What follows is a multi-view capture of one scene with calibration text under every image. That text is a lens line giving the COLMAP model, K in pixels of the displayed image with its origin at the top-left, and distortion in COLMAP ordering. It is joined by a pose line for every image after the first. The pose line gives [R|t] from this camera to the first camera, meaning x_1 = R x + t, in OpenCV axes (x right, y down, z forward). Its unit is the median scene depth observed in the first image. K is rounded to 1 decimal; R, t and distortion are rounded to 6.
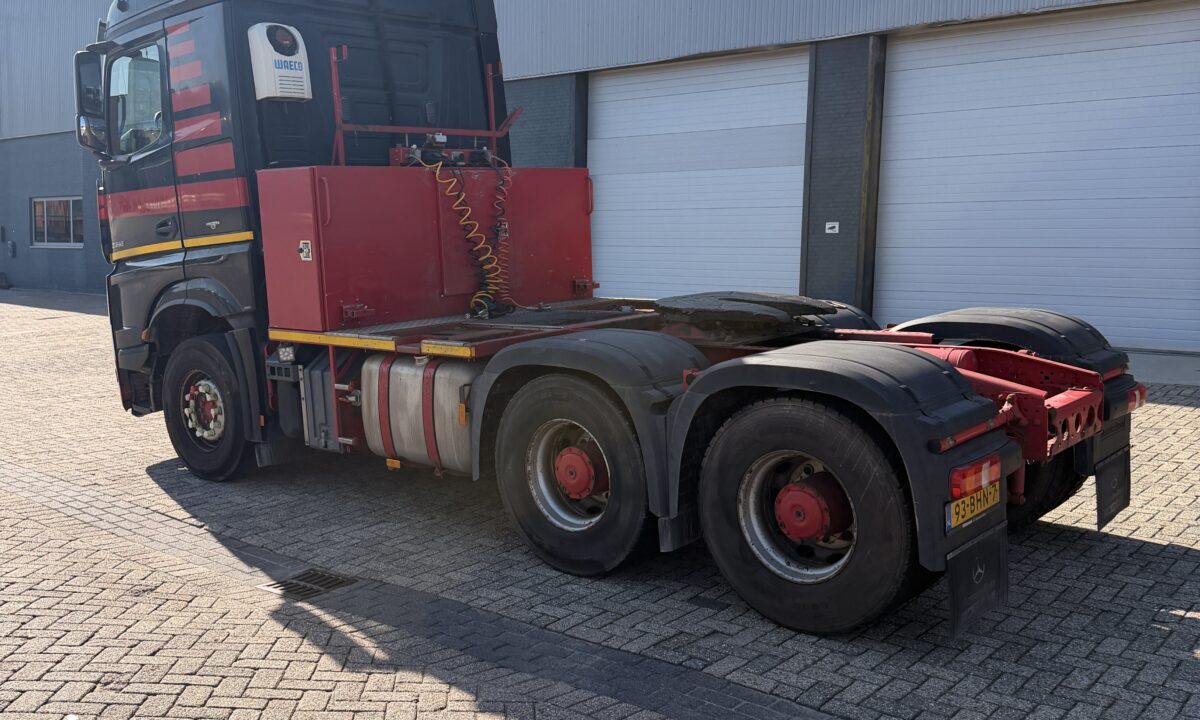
lens RADIAL K [[1111.5, 0, 595.3], [0, 1111.5, 371.4], [0, 0, 1]] dist [0.179654, -0.406798]
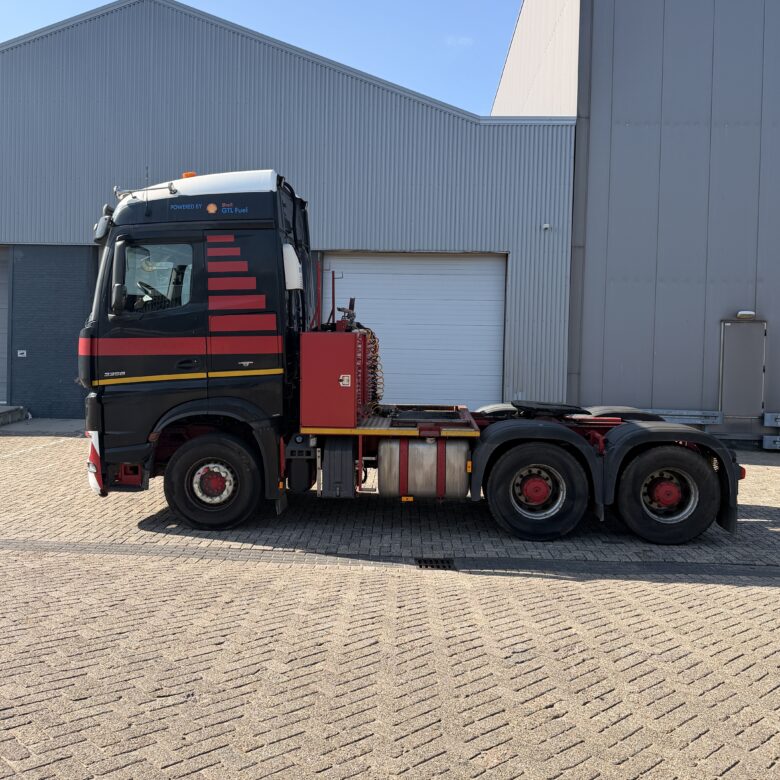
lens RADIAL K [[772.5, 0, 382.9], [0, 772.5, 391.5], [0, 0, 1]] dist [0.111252, -0.000762]
pose [[0.788464, -0.008275, 0.615026, -0.895570], [0.053980, 0.996982, -0.055789, -0.020617], [-0.612708, 0.077187, 0.786531, 0.032275]]
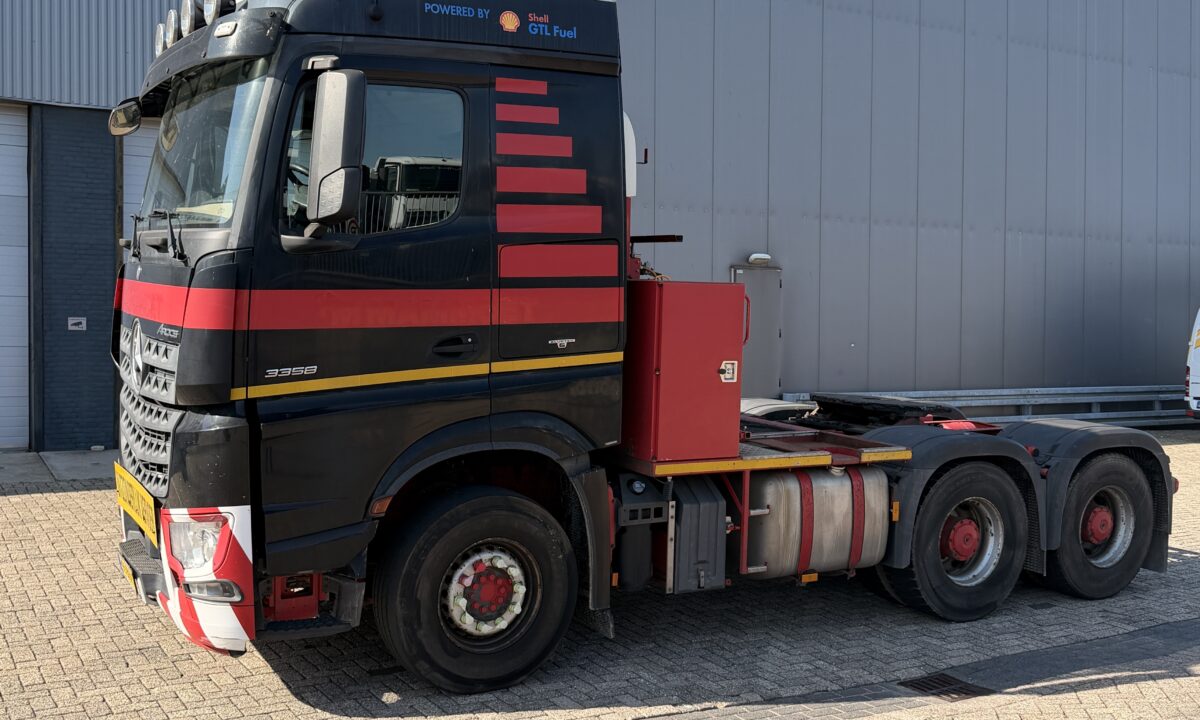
lens RADIAL K [[1191.4, 0, 600.0], [0, 1191.4, 360.0], [0, 0, 1]] dist [0.091259, -0.019646]
pose [[0.332380, -0.020641, 0.942920, -1.162043], [0.100431, 0.994851, -0.013624, -0.108902], [-0.937783, 0.099227, 0.332741, 0.734112]]
